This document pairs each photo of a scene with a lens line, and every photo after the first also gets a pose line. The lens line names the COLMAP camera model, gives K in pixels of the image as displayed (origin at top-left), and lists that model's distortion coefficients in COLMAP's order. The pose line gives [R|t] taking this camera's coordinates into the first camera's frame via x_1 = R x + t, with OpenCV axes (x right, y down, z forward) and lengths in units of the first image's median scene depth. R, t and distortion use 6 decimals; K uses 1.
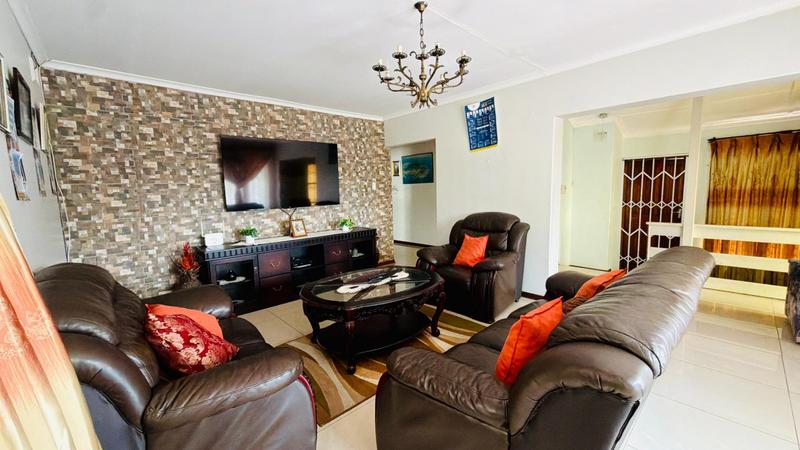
lens RADIAL K [[319.9, 0, 398.5], [0, 319.9, 224.8], [0, 0, 1]] dist [0.001264, -0.000235]
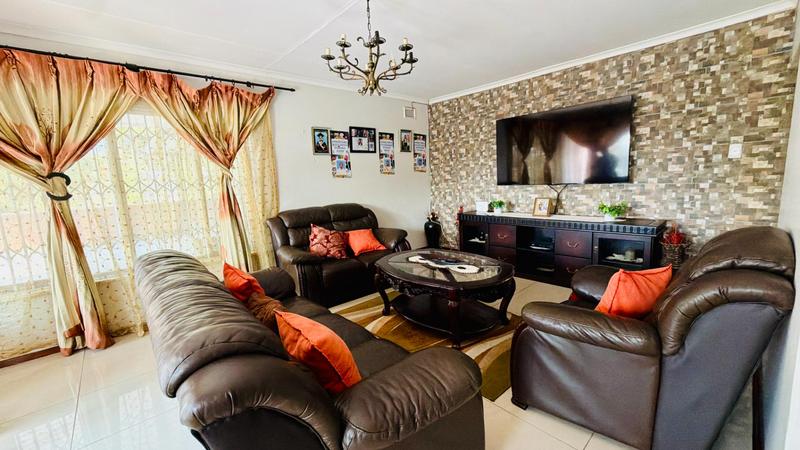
lens RADIAL K [[319.9, 0, 398.5], [0, 319.9, 224.8], [0, 0, 1]] dist [0.001264, -0.000235]
pose [[-0.009140, 0.180778, -0.983481, 0.657790], [-0.060650, 0.981612, 0.180998, -0.087919], [0.998117, 0.061302, 0.001992, 0.623774]]
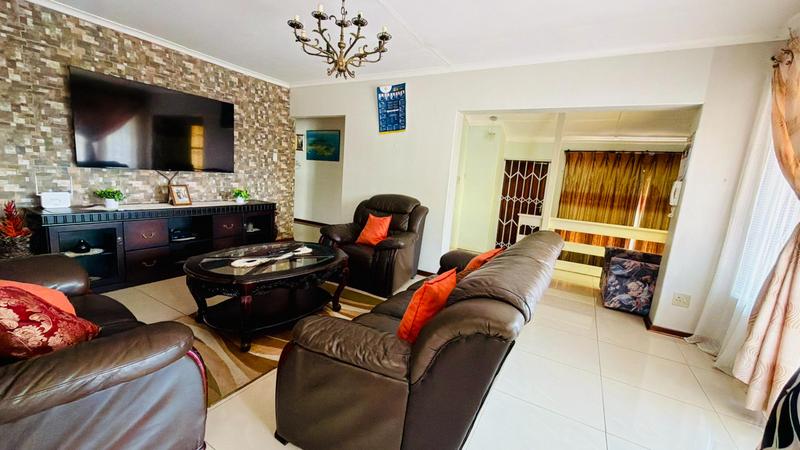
lens RADIAL K [[319.9, 0, 398.5], [0, 319.9, 224.8], [0, 0, 1]] dist [0.001264, -0.000235]
pose [[0.949927, 0.051279, 0.308236, -0.017745], [-0.067021, 0.996921, 0.040697, 0.016843], [-0.305200, -0.059317, 0.950439, -0.003637]]
